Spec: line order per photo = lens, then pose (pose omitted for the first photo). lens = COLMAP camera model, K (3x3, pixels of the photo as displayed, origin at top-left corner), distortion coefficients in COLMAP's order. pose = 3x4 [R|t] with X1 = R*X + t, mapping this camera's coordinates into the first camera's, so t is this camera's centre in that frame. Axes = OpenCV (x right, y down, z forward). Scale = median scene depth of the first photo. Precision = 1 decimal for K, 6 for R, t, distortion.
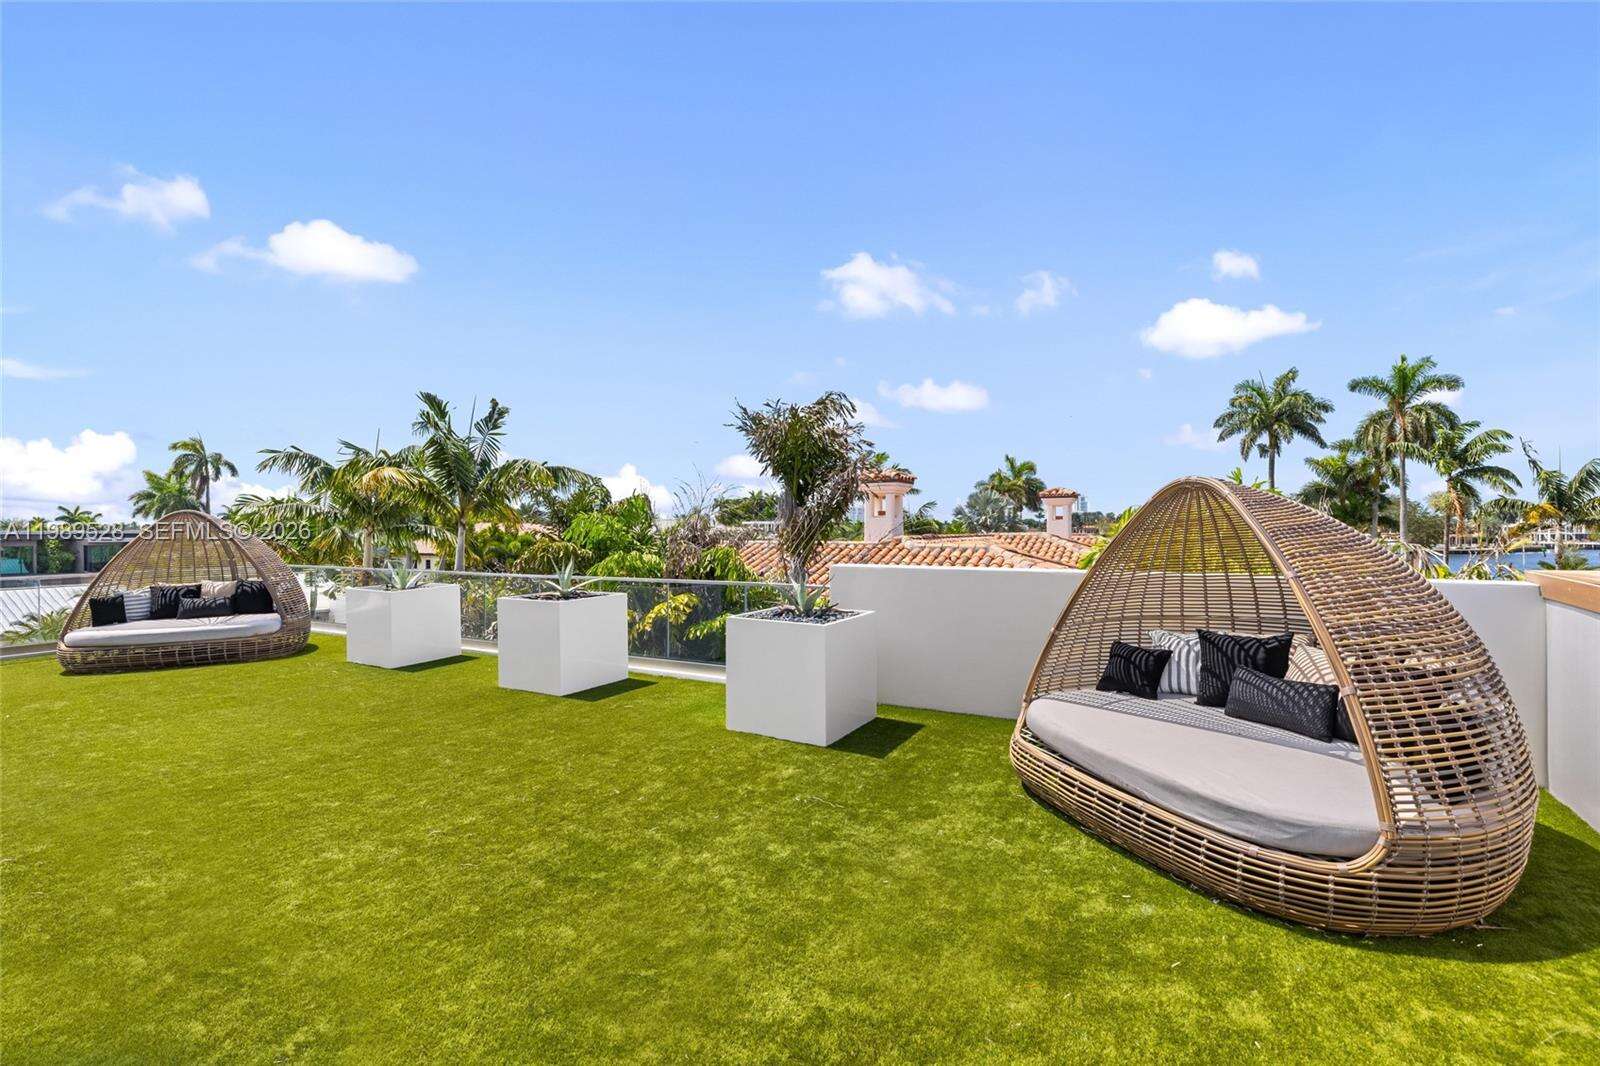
lens RADIAL K [[725.0, 0, 789.3], [0, 725.0, 525.6], [0, 0, 1]] dist [0.010583, 0.000087]
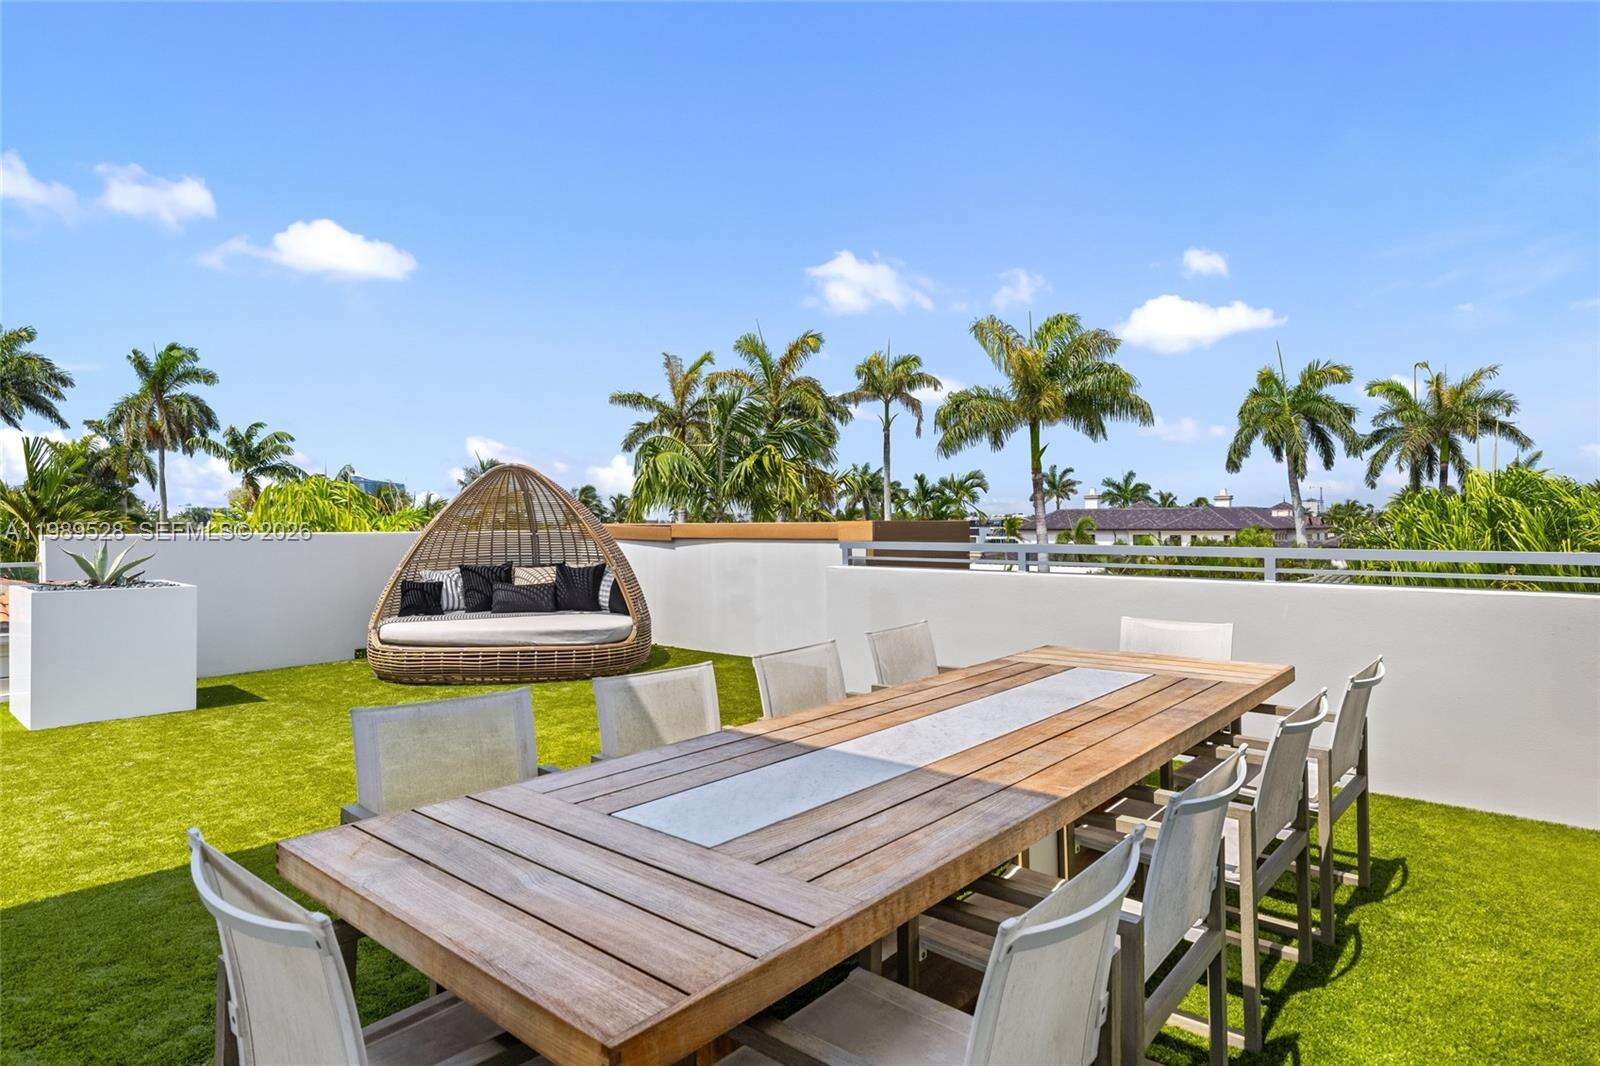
lens RADIAL K [[888.8, 0, 798.4], [0, 888.8, 524.3], [0, 0, 1]] dist [-0.004842, -0.000360]
pose [[0.189587, 0.001363, 0.981863, -0.093737], [0.003113, 0.999993, -0.001989, 0.005407], [-0.981859, 0.003434, 0.189582, -0.003129]]
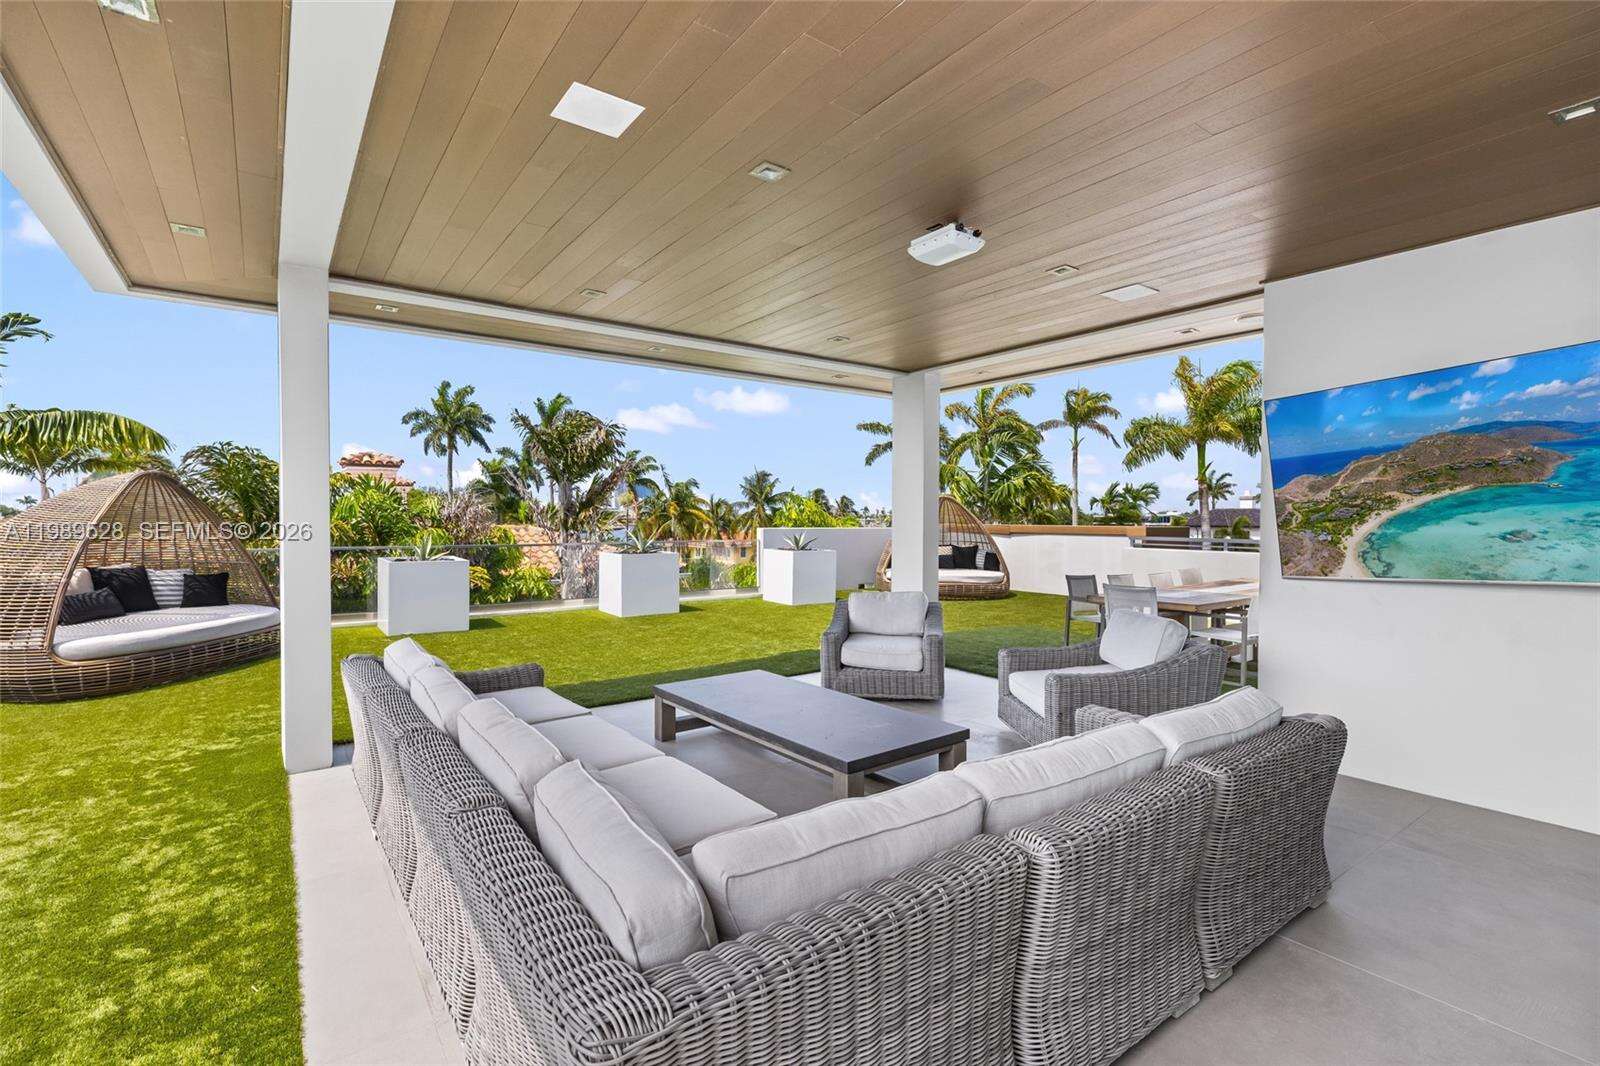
lens RADIAL K [[727.2, 0, 793.7], [0, 727.2, 531.1], [0, 0, 1]] dist [0.004751, 0.000756]
pose [[0.413631, -0.012476, 0.910359, -0.189970], [-0.007273, 0.999829, 0.017006, 0.003556], [-0.910415, -0.013655, 0.413470, 0.013568]]
